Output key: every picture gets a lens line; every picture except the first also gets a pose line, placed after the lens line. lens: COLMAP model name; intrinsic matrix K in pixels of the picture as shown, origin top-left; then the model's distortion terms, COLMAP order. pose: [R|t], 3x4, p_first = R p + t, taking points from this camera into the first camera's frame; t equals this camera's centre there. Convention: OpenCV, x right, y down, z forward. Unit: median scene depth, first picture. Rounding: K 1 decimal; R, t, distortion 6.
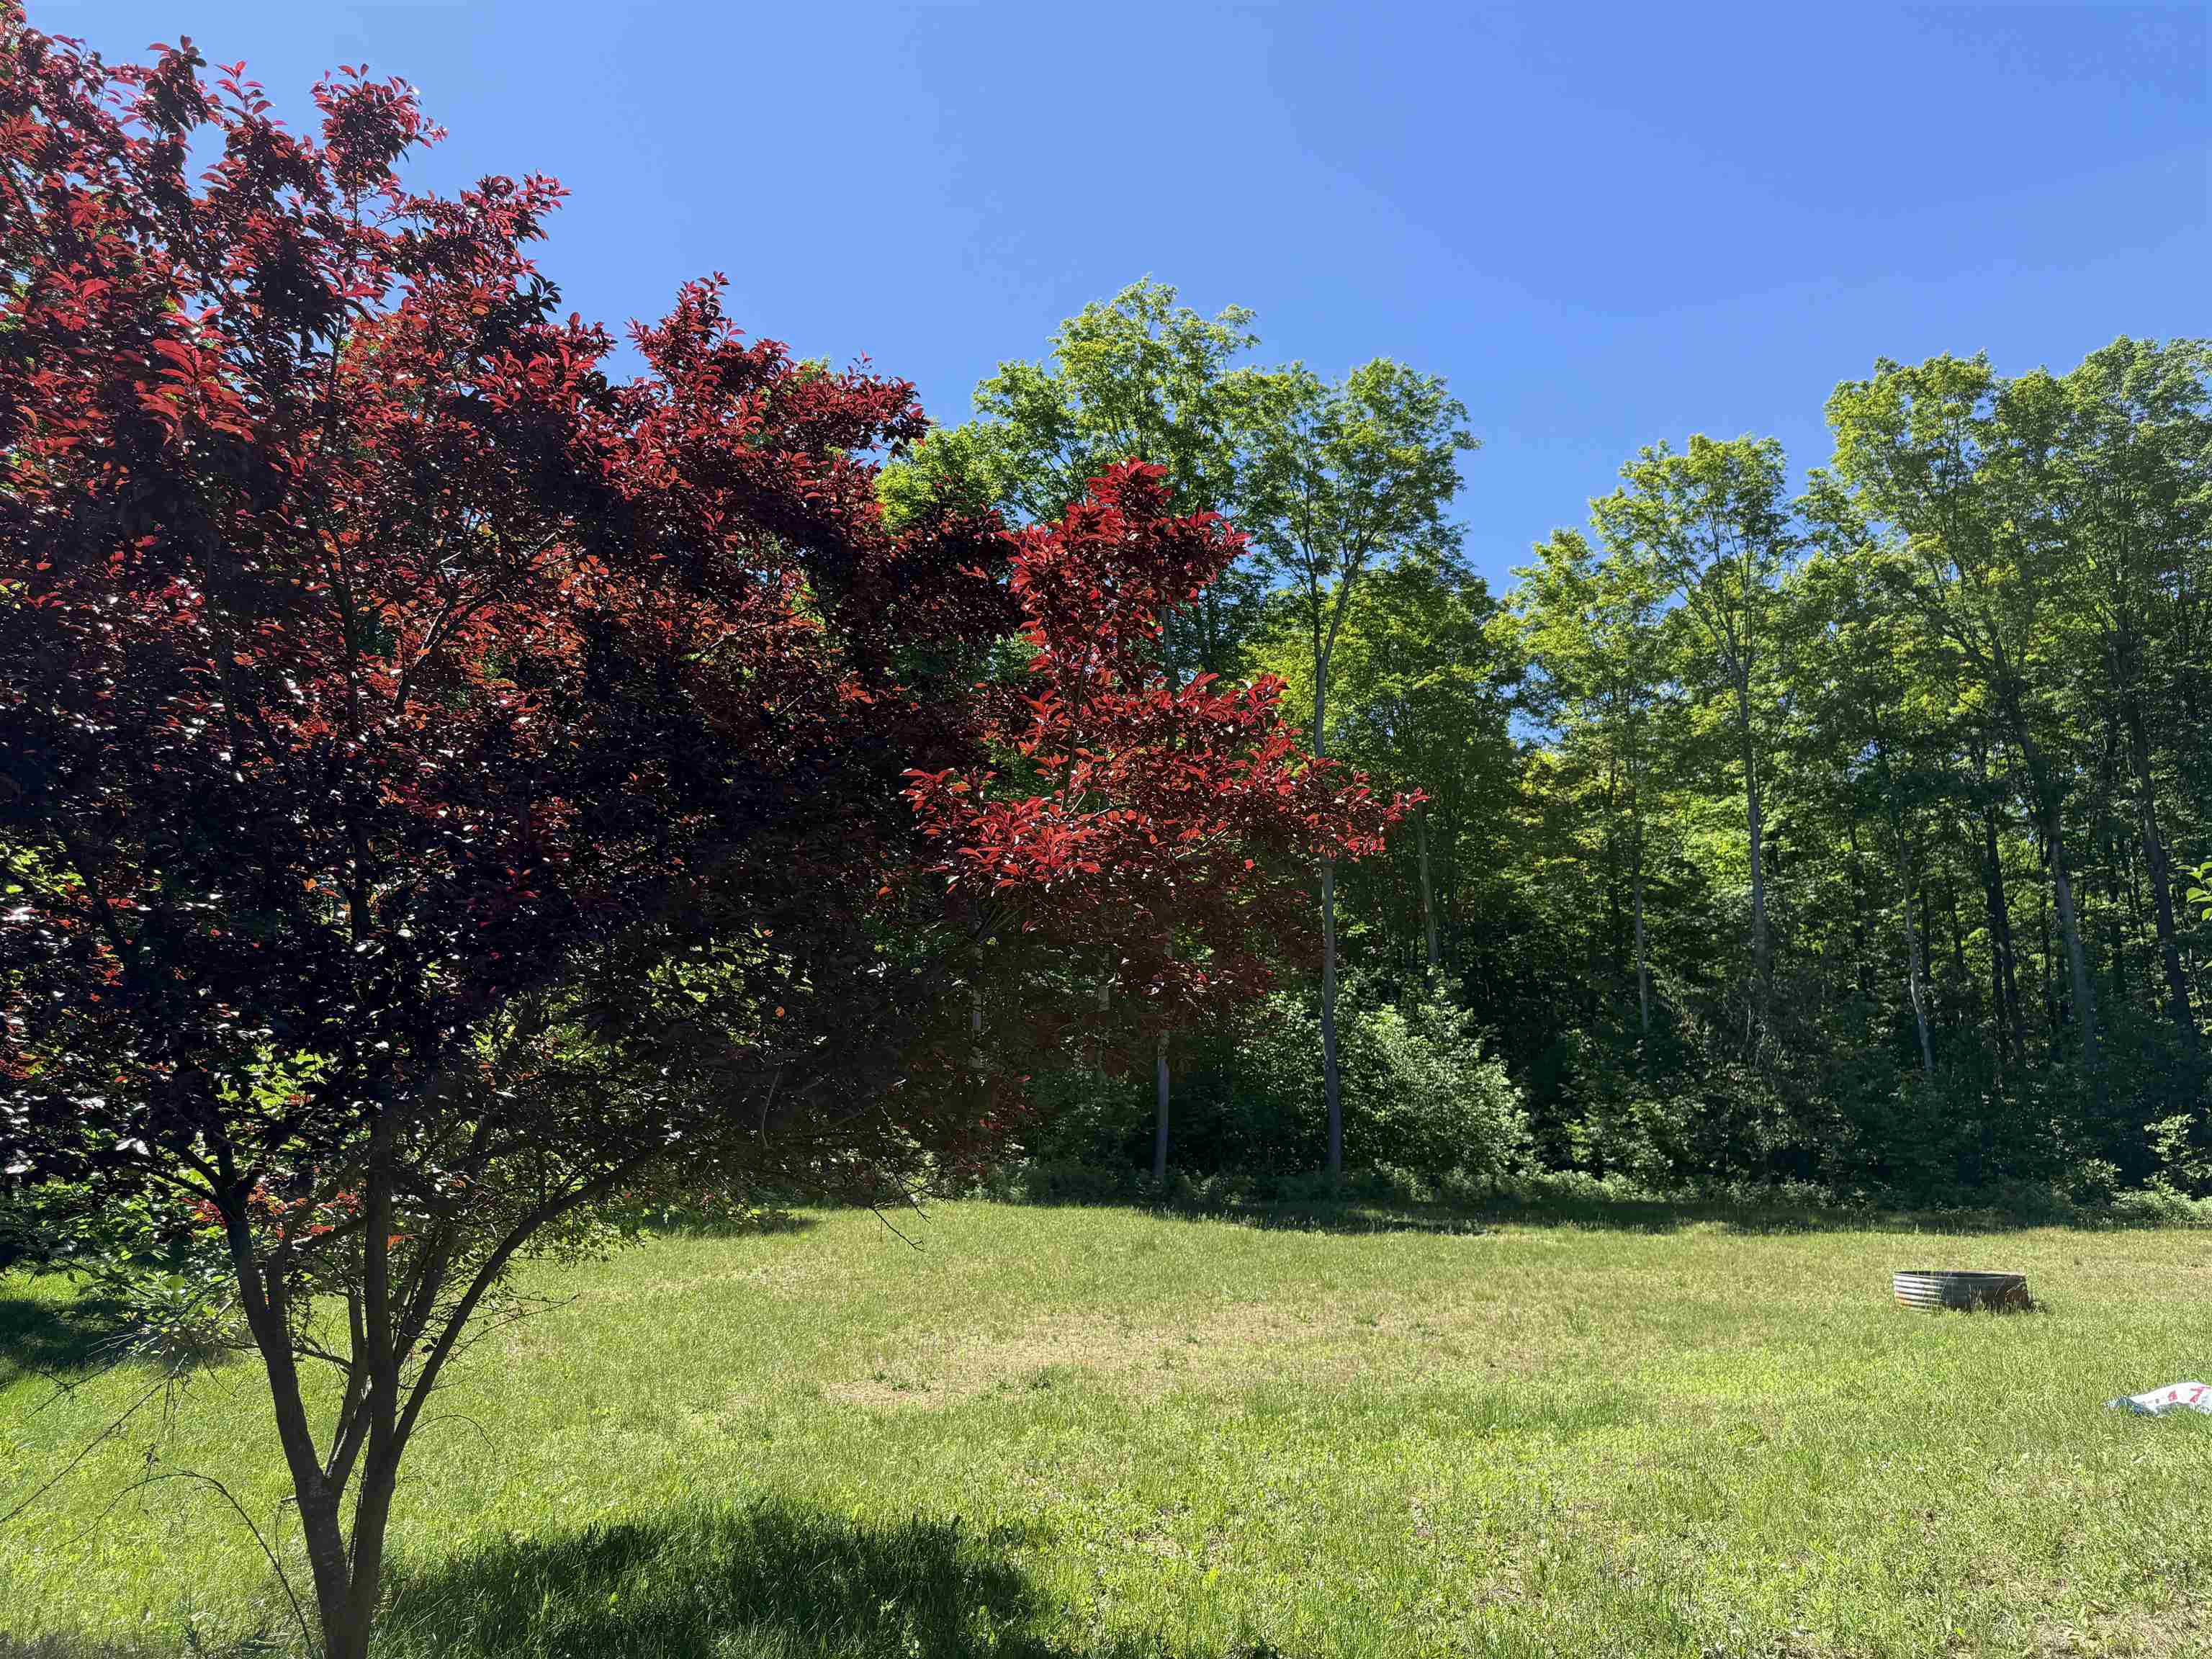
lens RADIAL K [[1536.2, 0, 1106.0], [0, 1536.2, 840.4], [0, 0, 1]] dist [0.011097, -0.008448]
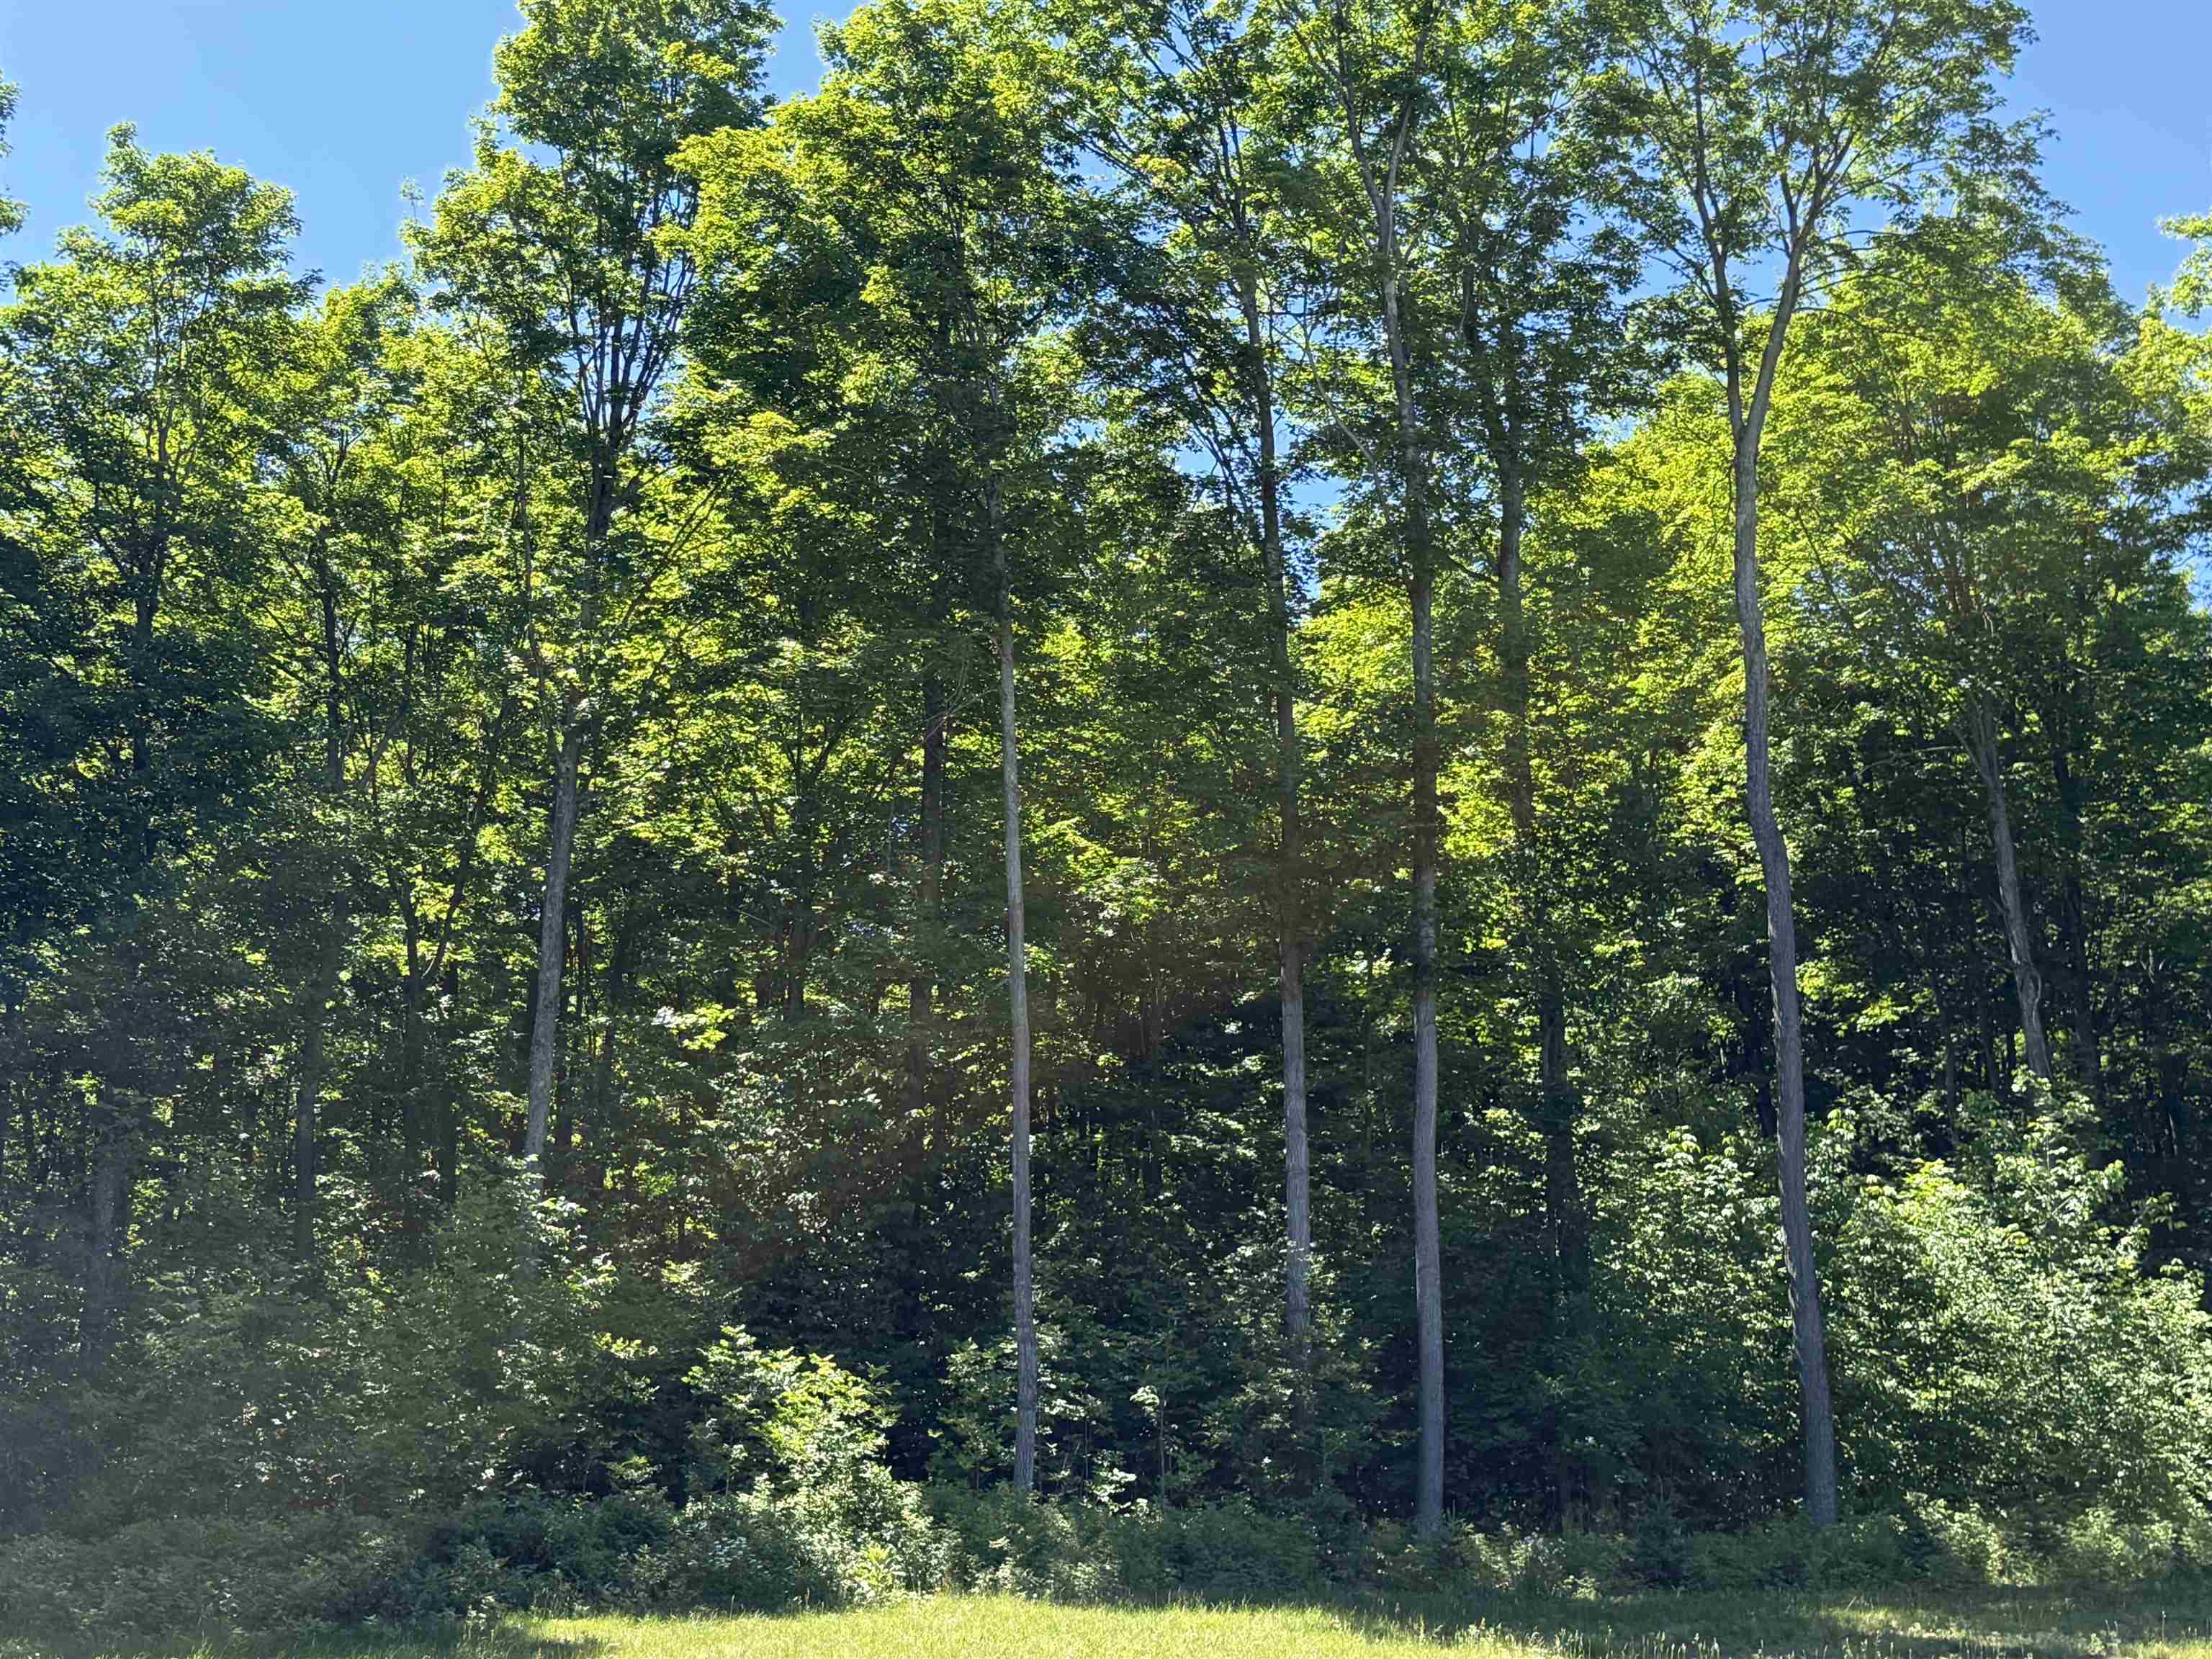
lens RADIAL K [[2862.9, 0, 1105.2], [0, 2862.9, 824.9], [0, 0, 1]] dist [0.035786, 0.000000]
pose [[0.991394, -0.045731, -0.122662, 0.048061], [0.041900, 0.998556, -0.033629, 0.024814], [0.124023, 0.028200, 0.991879, 0.104345]]
